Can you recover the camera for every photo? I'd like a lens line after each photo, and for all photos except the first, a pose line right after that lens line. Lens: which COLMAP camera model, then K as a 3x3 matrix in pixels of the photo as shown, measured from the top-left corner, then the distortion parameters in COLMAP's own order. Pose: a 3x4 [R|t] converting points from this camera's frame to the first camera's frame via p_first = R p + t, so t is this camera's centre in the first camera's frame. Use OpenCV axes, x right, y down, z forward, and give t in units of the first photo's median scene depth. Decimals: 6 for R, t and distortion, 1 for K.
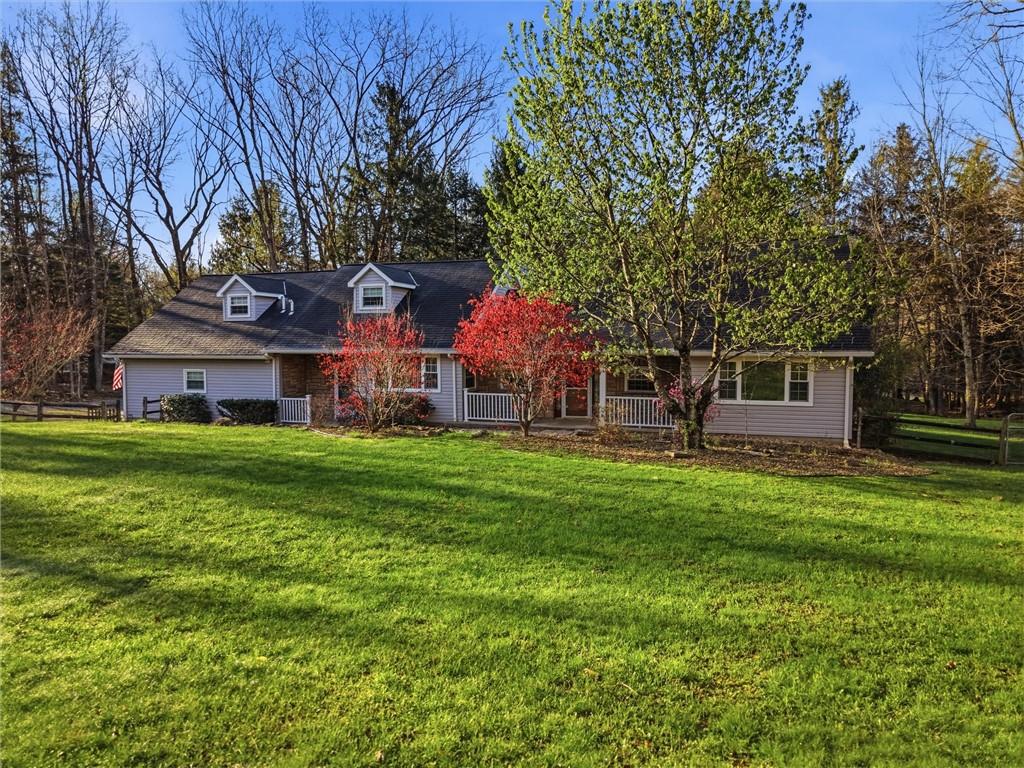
lens RADIAL K [[651.0, 0, 506.7], [0, 651.0, 360.0], [0, 0, 1]] dist [0.043228, -0.073460]
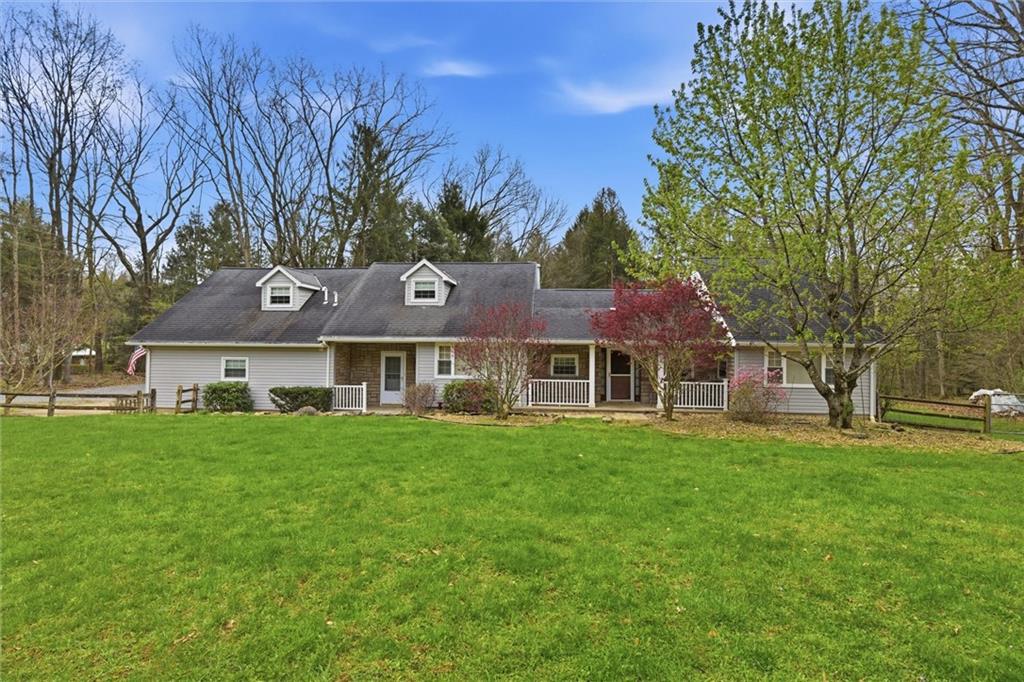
lens RADIAL K [[464.7, 0, 495.6], [0, 464.7, 326.9], [0, 0, 1]] dist [-0.002140, -0.000707]
pose [[0.970532, 0.018224, 0.240281, -0.260609], [-0.005005, 0.998446, -0.055509, 0.005165], [-0.240919, 0.052671, 0.969115, 0.216454]]
